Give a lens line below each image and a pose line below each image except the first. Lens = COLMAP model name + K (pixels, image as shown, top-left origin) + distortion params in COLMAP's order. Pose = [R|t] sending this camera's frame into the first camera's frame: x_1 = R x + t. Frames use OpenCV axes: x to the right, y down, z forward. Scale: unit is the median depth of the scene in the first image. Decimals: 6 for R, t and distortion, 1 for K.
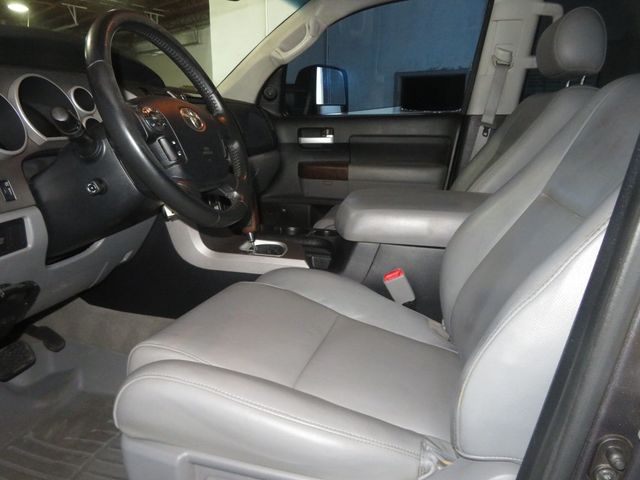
lens RADIAL K [[464.2, 0, 319.7], [0, 464.2, 236.8], [0, 0, 1]] dist [-0.007604, 0.006995]
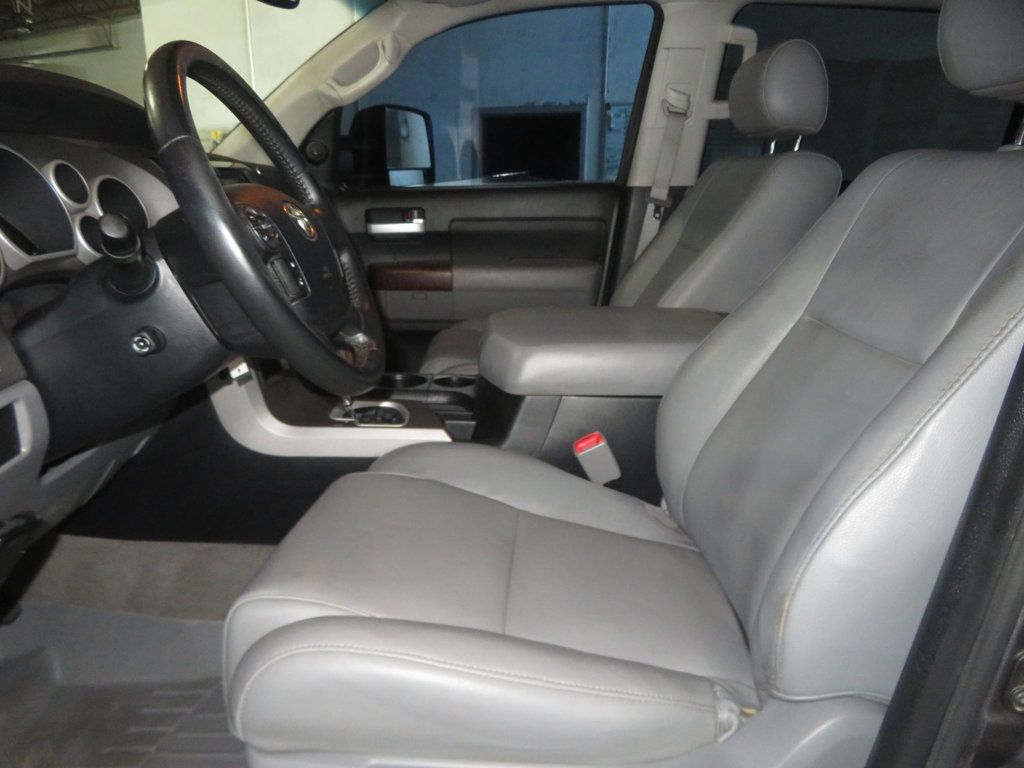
lens RADIAL K [[742.7, 0, 511.2], [0, 742.7, 376.9], [0, 0, 1]] dist [-0.007604, 0.006995]
pose [[0.974155, -0.062488, 0.217066, -0.158963], [0.059467, 0.998021, 0.020426, -0.036313], [-0.217912, -0.006990, 0.975943, -0.013189]]
